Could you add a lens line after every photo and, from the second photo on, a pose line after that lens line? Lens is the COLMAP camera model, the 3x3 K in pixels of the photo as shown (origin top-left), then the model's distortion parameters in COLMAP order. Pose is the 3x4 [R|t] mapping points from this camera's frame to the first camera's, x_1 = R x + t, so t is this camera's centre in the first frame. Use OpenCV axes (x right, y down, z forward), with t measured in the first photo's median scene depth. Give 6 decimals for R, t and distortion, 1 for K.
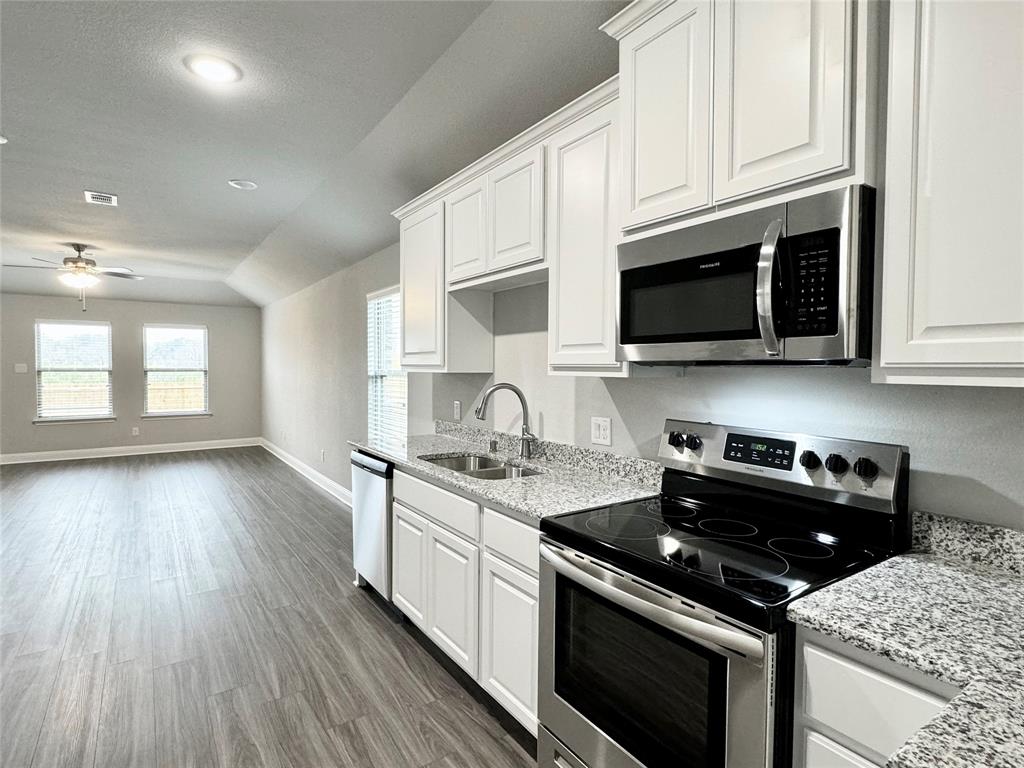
lens RADIAL K [[530.8, 0, 506.0], [0, 530.8, 384.9], [0, 0, 1]] dist [-0.004141, 0.001491]
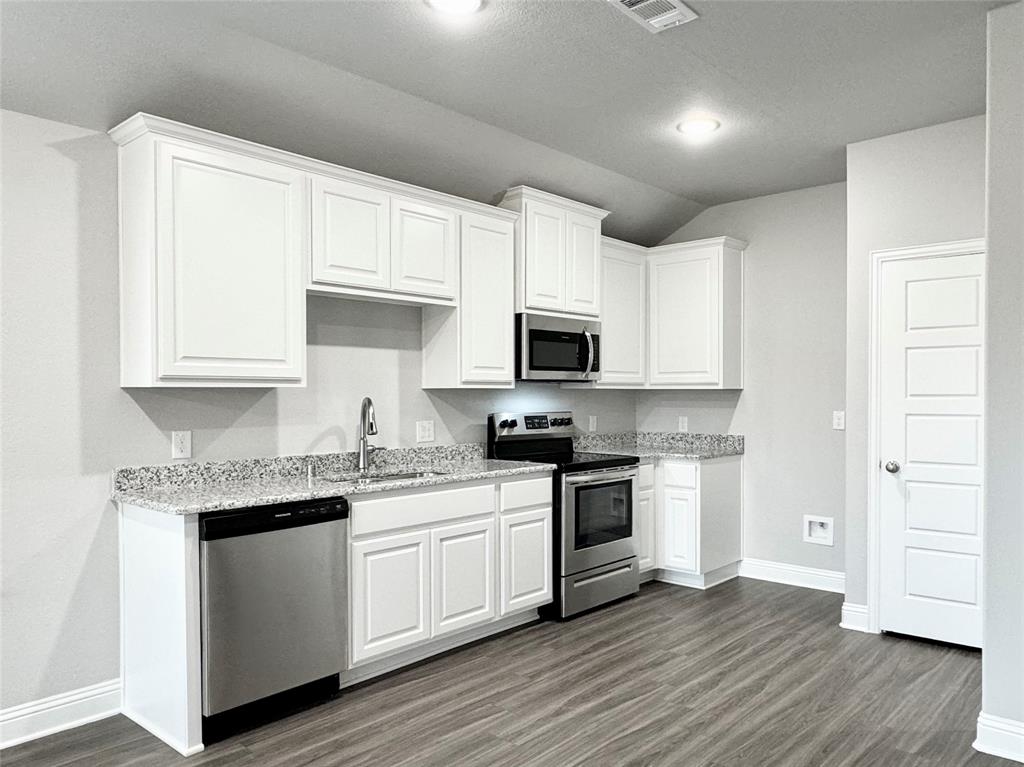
lens RADIAL K [[736.5, 0, 574.2], [0, 736.5, 399.4], [0, 0, 1]] dist [0.004408, 0.006624]
pose [[-0.271661, -0.020041, 0.962184, -1.898618], [0.027160, 0.999225, 0.028481, -0.036807], [-0.962010, 0.033870, -0.270906, 1.307484]]
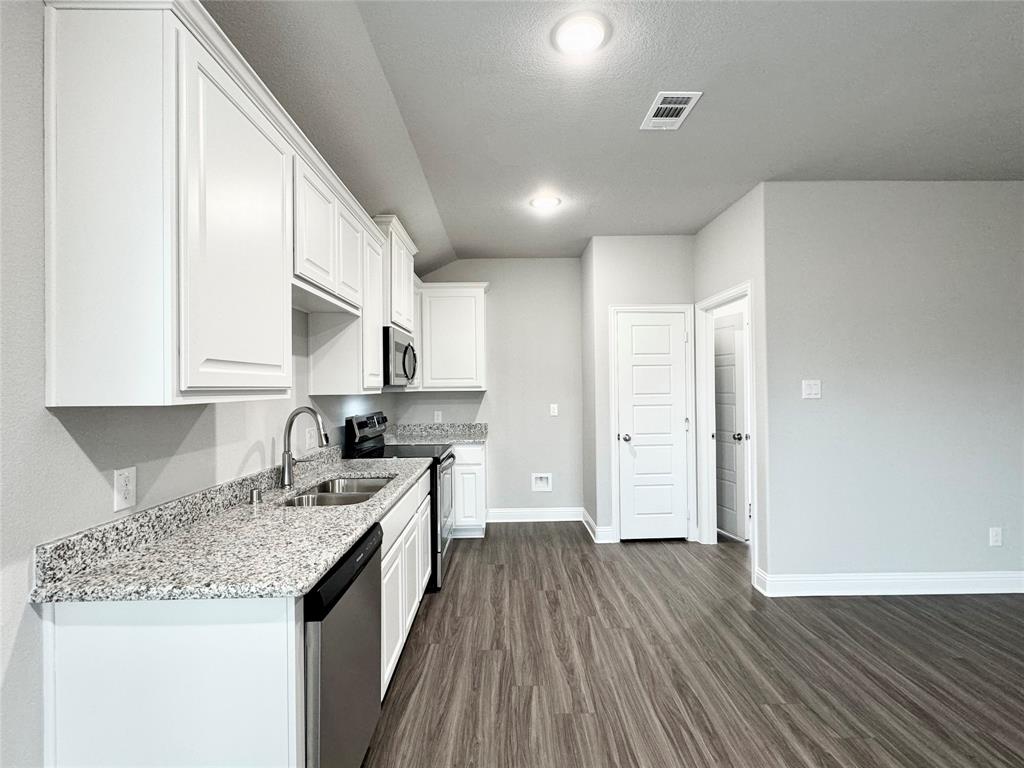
lens RADIAL K [[477.3, 0, 510.6], [0, 477.3, 382.2], [0, 0, 1]] dist [0.006059, 0.000515]
pose [[-0.834643, 0.002079, 0.550787, -0.996241], [0.017622, 0.999582, 0.022931, -0.076553], [-0.550509, 0.028845, -0.834331, 1.956325]]
